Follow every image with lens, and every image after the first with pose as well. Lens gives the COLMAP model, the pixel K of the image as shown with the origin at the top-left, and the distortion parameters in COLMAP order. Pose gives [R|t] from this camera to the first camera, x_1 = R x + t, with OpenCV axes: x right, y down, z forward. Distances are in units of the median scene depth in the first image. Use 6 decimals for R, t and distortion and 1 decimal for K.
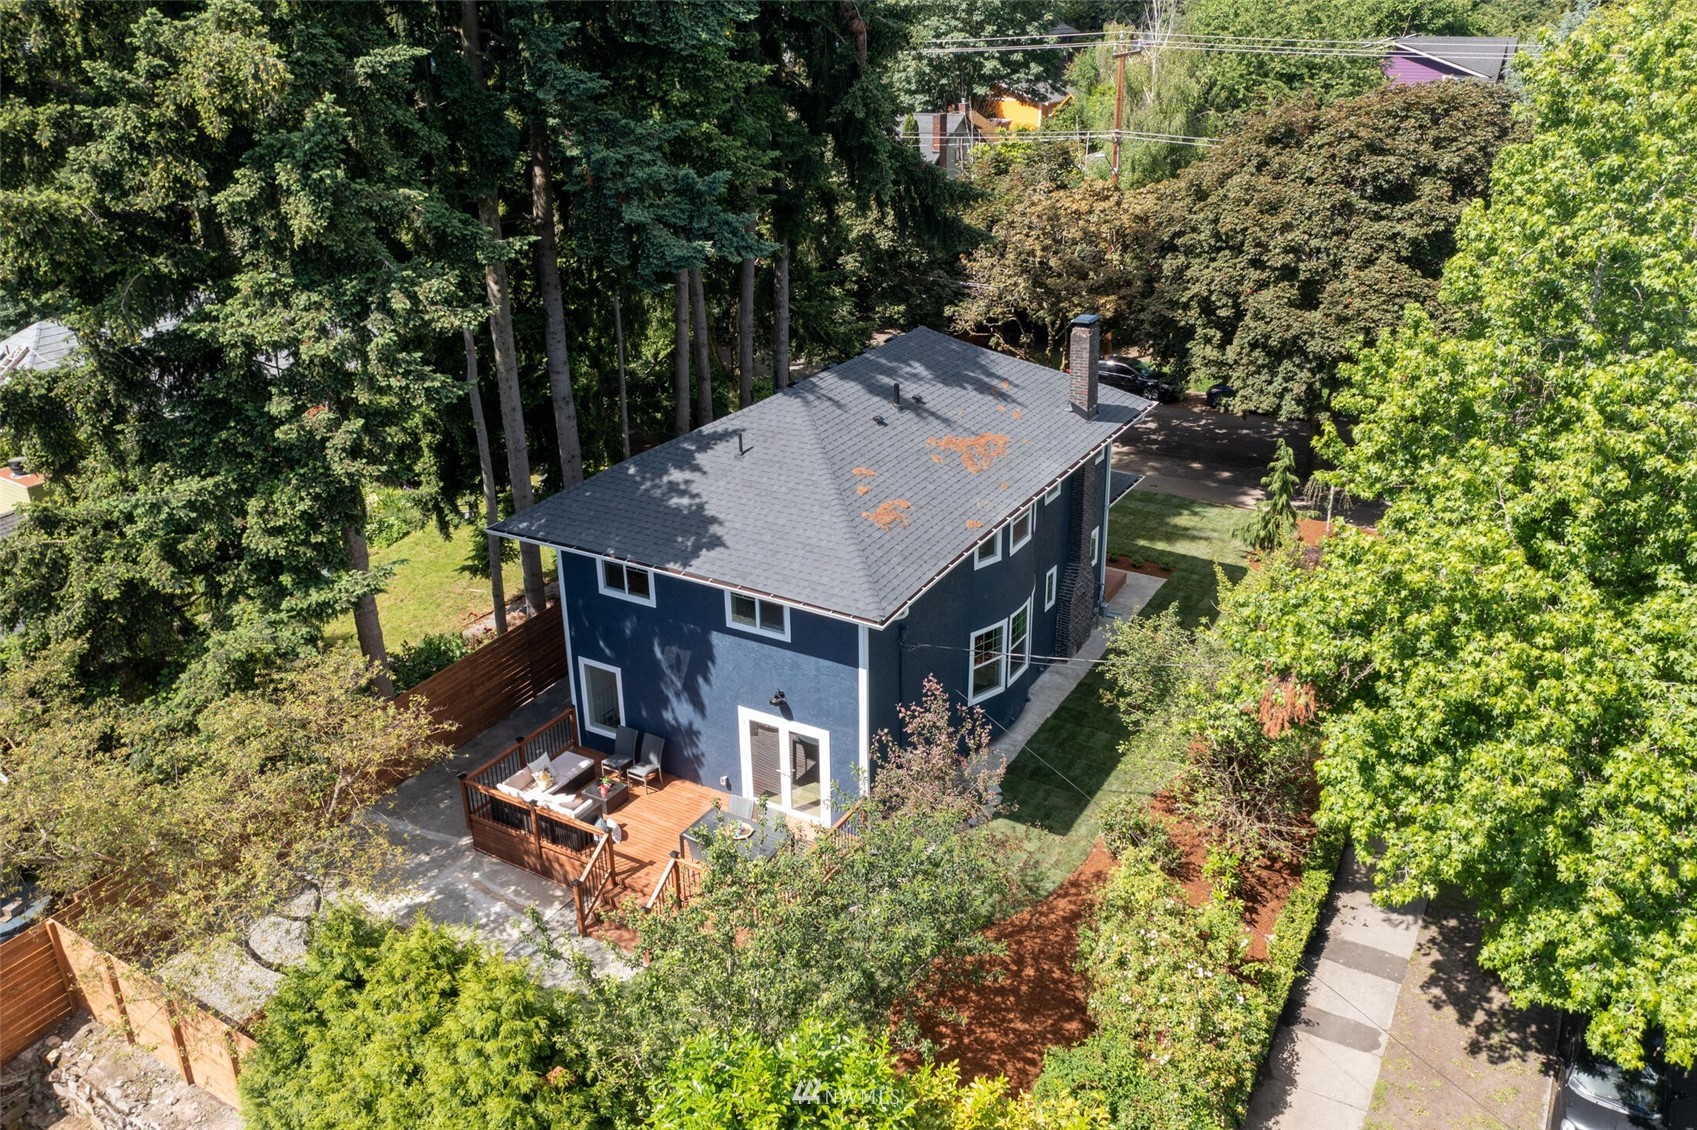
lens RADIAL K [[1349.9, 0, 848.5], [0, 1349.9, 565.0], [0, 0, 1]] dist [-0.008423, -0.002580]
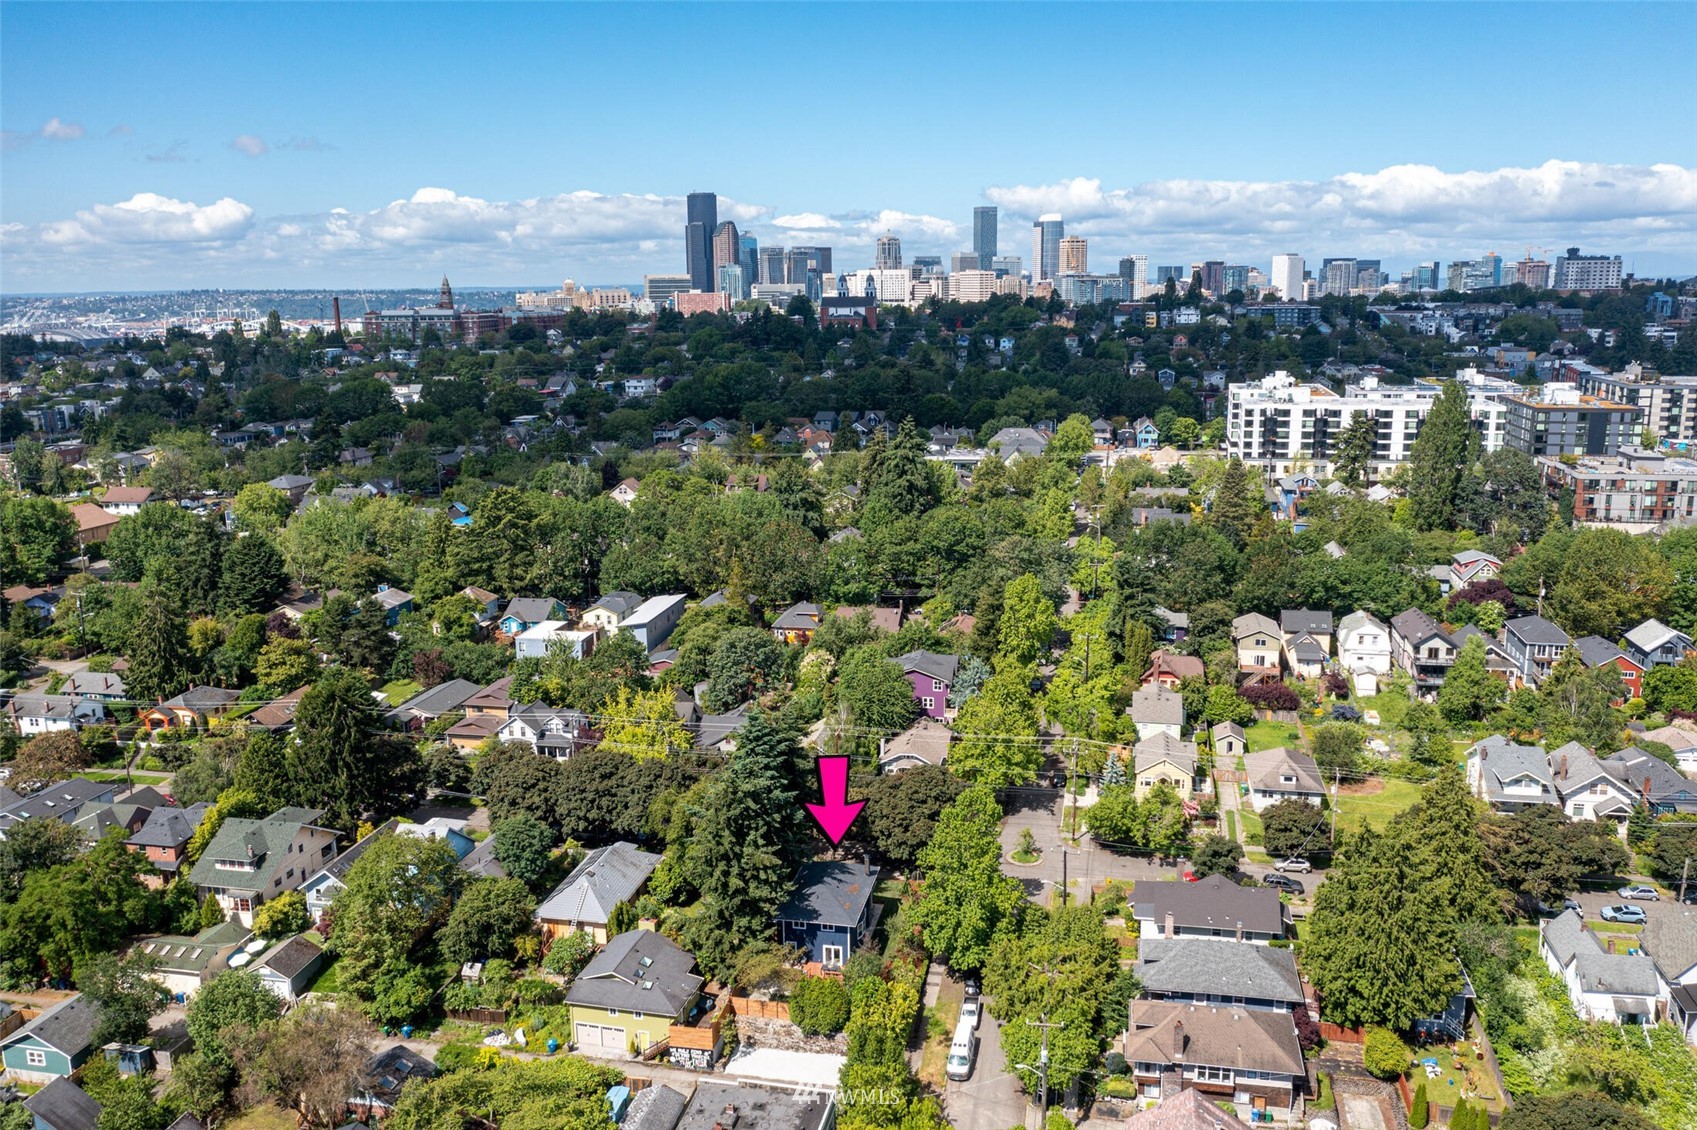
lens RADIAL K [[1349.4, 0, 848.5], [0, 1349.4, 565.0], [0, 0, 1]] dist [-0.006422, 0.006617]
pose [[0.948720, -0.068793, 0.308543, -1.619658], [0.128515, 0.975671, -0.177625, -0.429508], [-0.288817, 0.208169, 0.934479, -4.615205]]
